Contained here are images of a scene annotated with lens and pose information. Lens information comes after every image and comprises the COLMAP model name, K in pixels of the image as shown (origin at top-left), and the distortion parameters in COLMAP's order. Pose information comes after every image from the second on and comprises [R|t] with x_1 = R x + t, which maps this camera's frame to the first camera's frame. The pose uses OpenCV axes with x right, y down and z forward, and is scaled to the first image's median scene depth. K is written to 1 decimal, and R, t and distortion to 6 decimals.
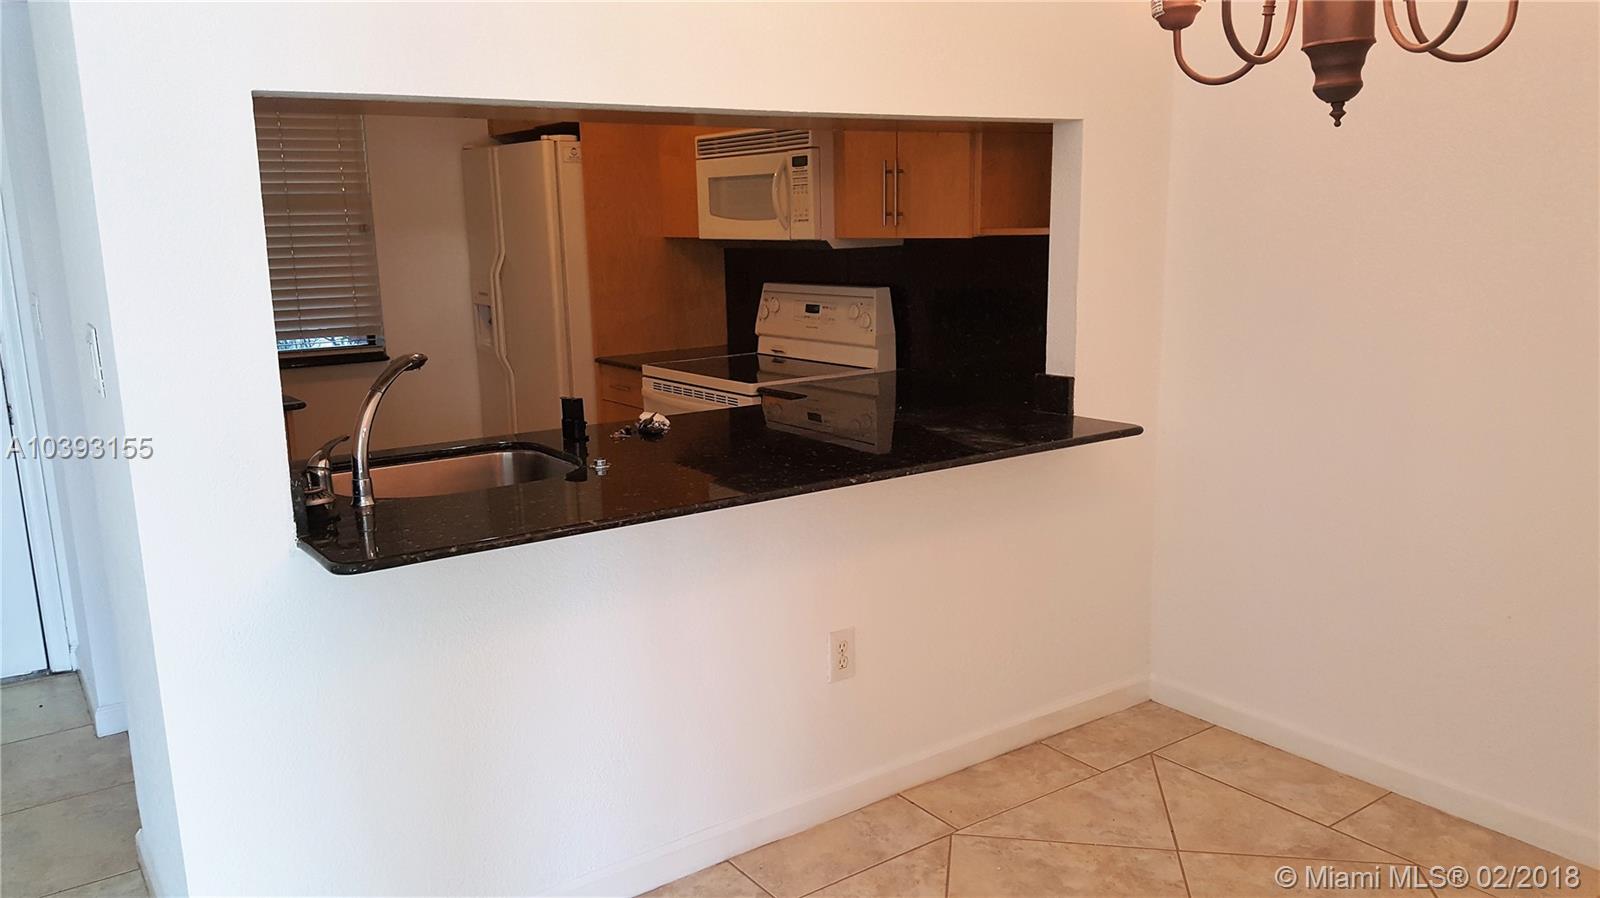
lens RADIAL K [[1185.2, 0, 800.0], [0, 1185.2, 449.0], [0, 0, 1]] dist [0.139661, -0.251799]
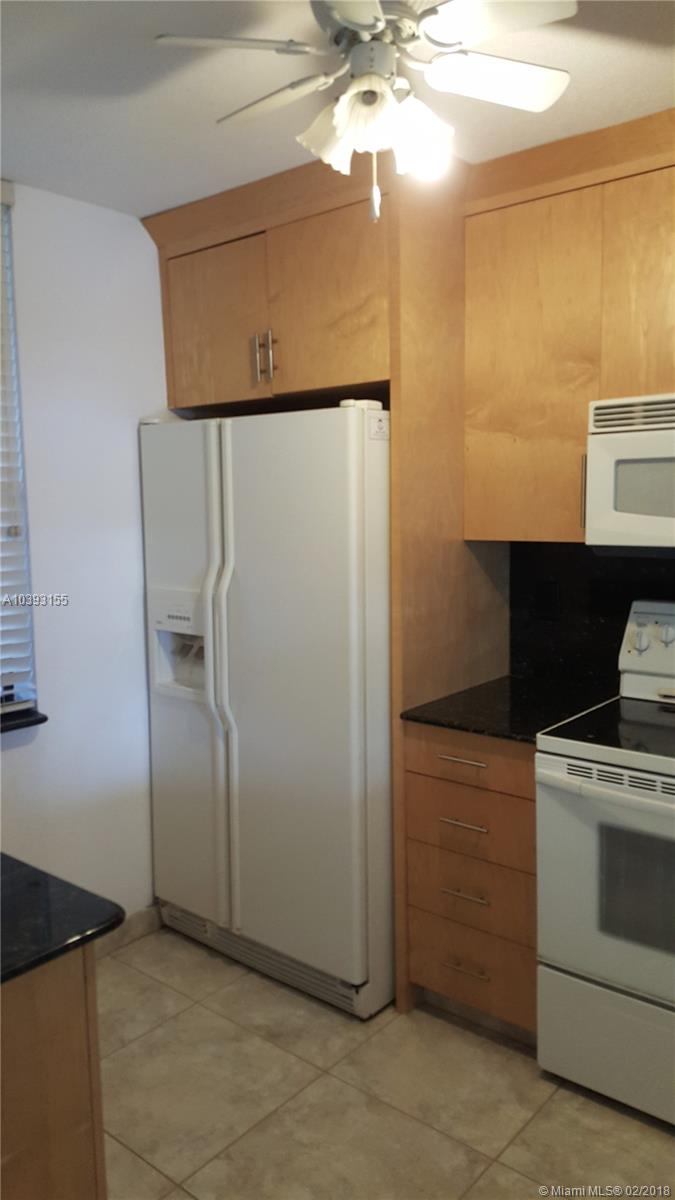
lens RADIAL K [[910.8, 0, 317.3], [0, 910.8, 594.4], [0, 0, 1]] dist [0.114234, -0.190149]
pose [[0.973064, -0.022734, 0.229410, -0.369100], [0.043588, 0.995320, -0.086245, -0.110005], [-0.226375, 0.093922, 0.969501, 0.525605]]
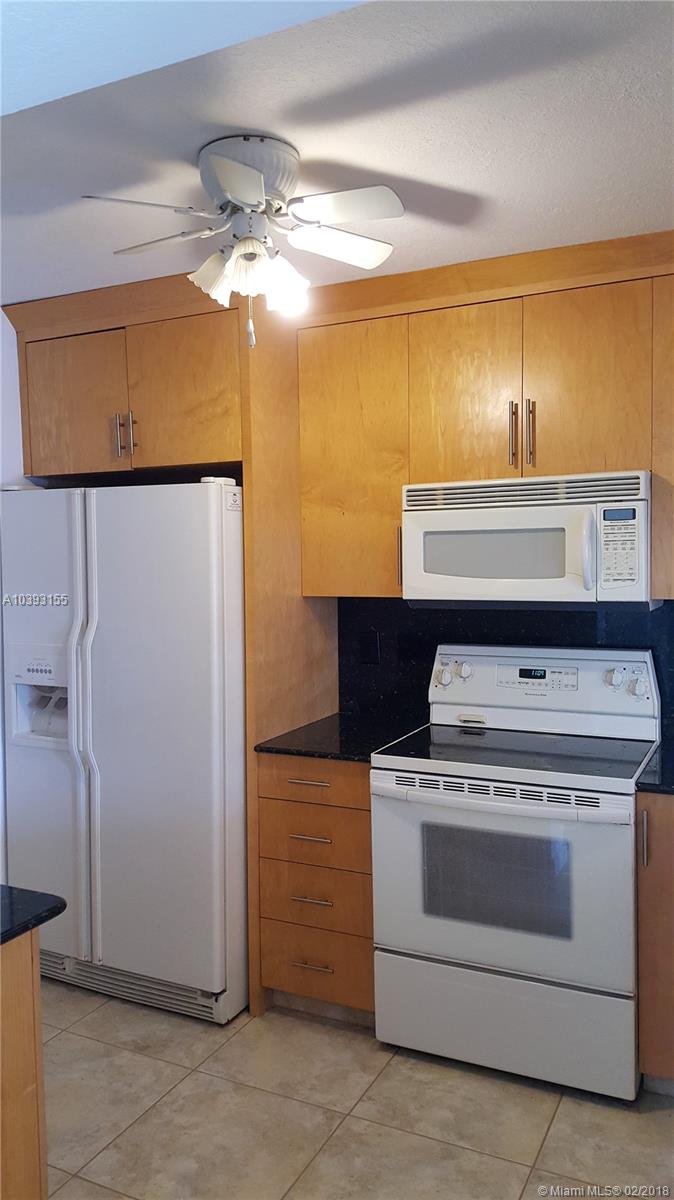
lens RADIAL K [[888.9, 0, 356.8], [0, 888.9, 598.3], [0, 0, 1]] dist [0.139661, -0.251799]
pose [[0.881134, -0.013949, 0.472662, -0.428072], [0.086517, 0.987448, -0.132143, -0.096525], [-0.464886, 0.157329, 0.871280, 0.460814]]
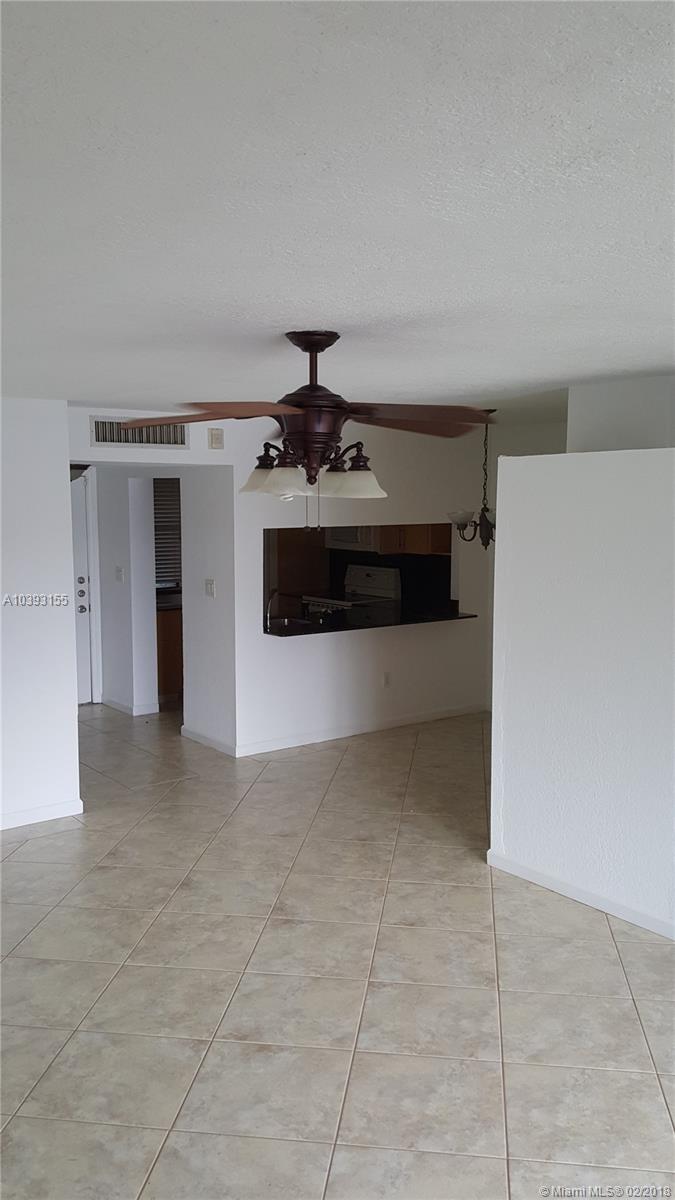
lens RADIAL K [[888.9, 0, 357.3], [0, 888.9, 598.3], [0, 0, 1]] dist [0.139661, -0.251799]
pose [[0.998561, 0.022253, 0.048788, -0.108794], [-0.017878, 0.995929, -0.088356, 0.104594], [-0.050556, 0.087356, 0.994893, -0.931748]]
